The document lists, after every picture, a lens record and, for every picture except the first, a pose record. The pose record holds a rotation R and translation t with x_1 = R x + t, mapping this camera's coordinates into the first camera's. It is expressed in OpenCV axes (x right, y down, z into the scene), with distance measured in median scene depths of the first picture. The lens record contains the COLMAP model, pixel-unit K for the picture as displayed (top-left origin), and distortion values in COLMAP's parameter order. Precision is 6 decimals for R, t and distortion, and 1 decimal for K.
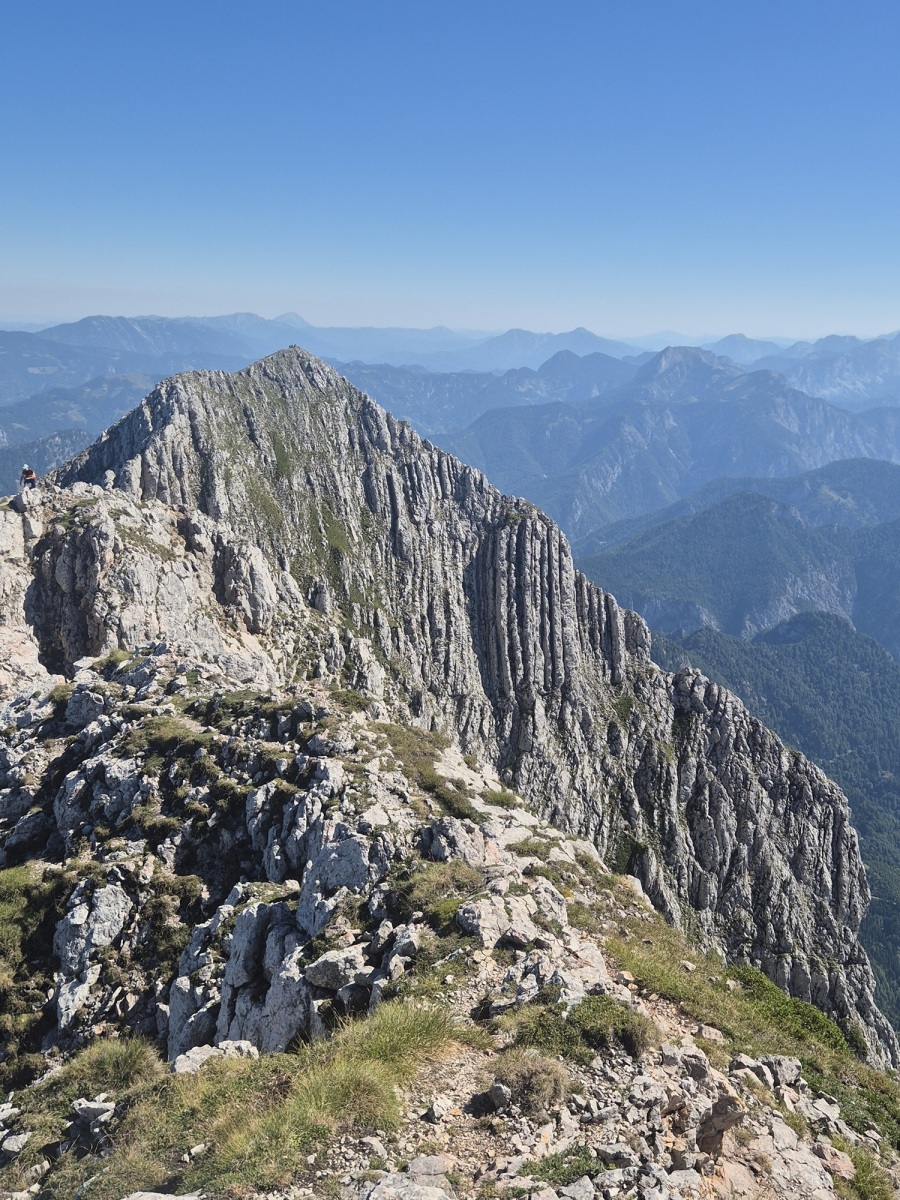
lens RADIAL K [[934.0, 0, 528.2], [0, 934.0, 569.2], [0, 0, 1]] dist [0.092163, -0.081952]
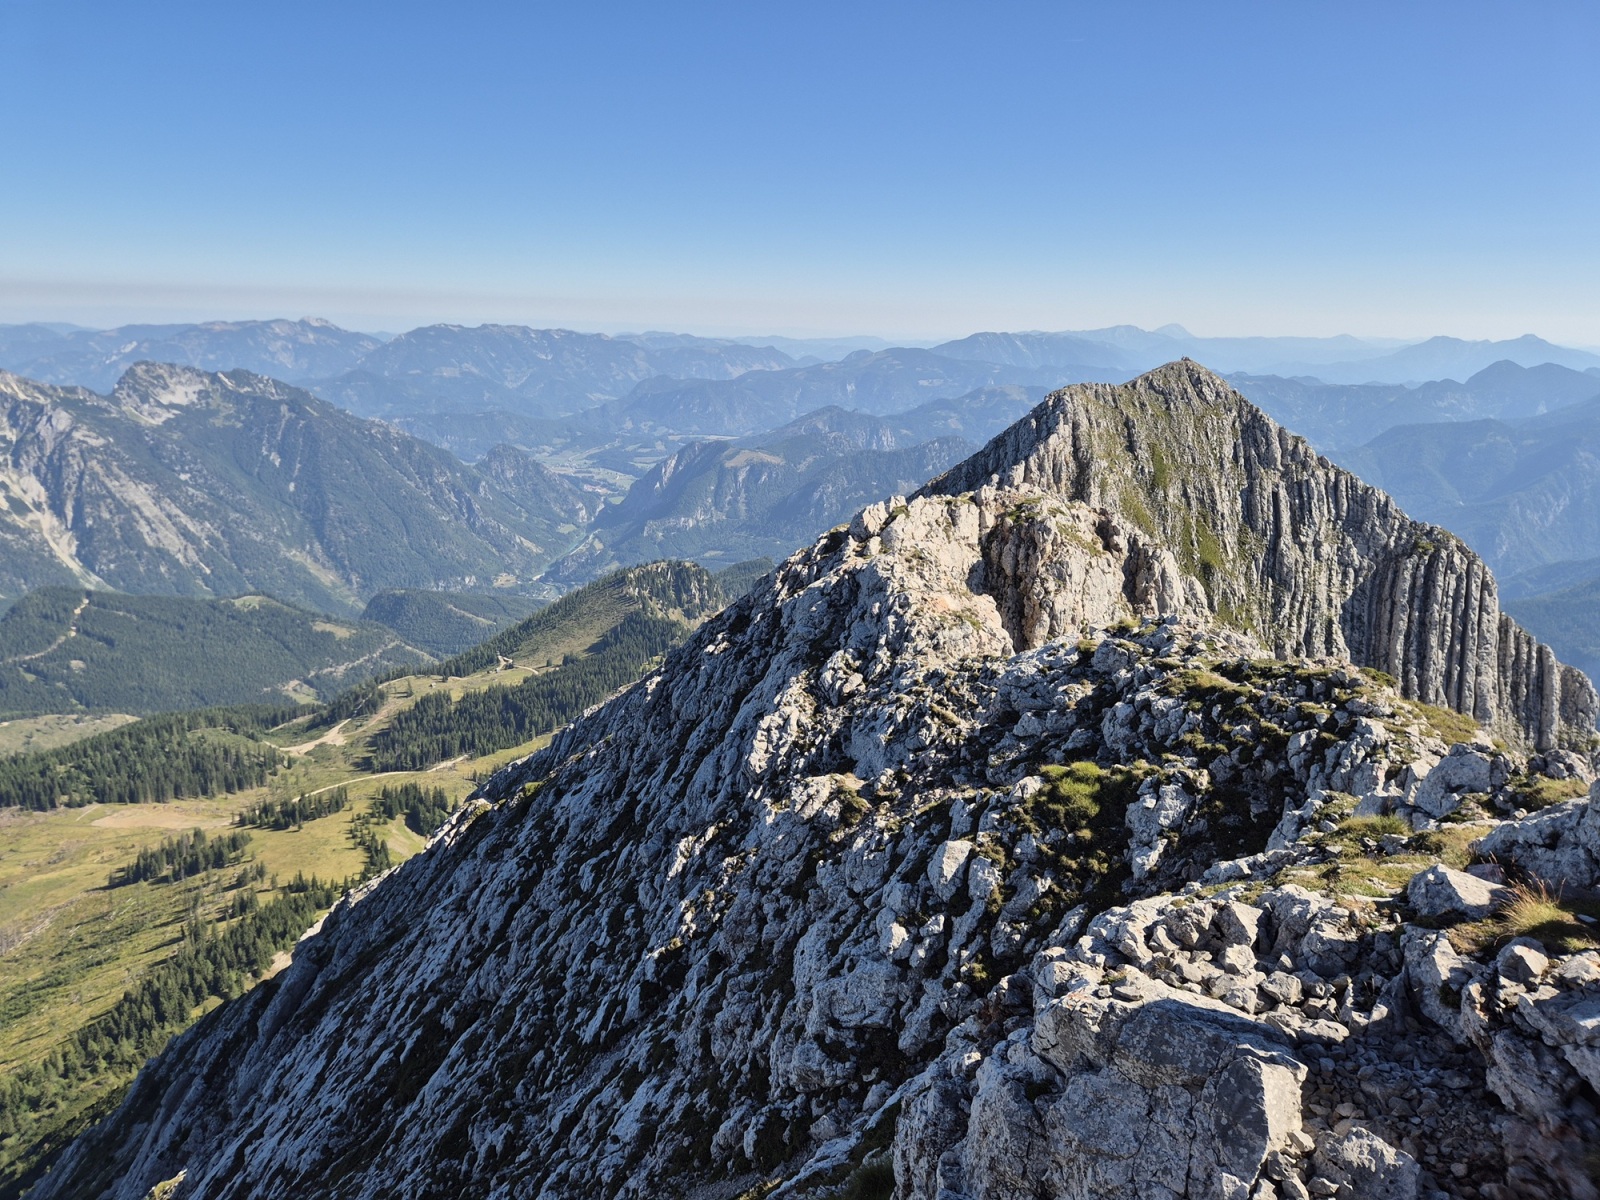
lens RADIAL K [[1061.0, 0, 776.5], [0, 1061.0, 576.7], [0, 0, 1]] dist [0.088284, -0.079800]
pose [[0.888181, 0.095598, -0.449440, -0.098322], [-0.103702, 0.994586, 0.006617, 0.031352], [0.447640, 0.040730, 0.893286, -0.207637]]
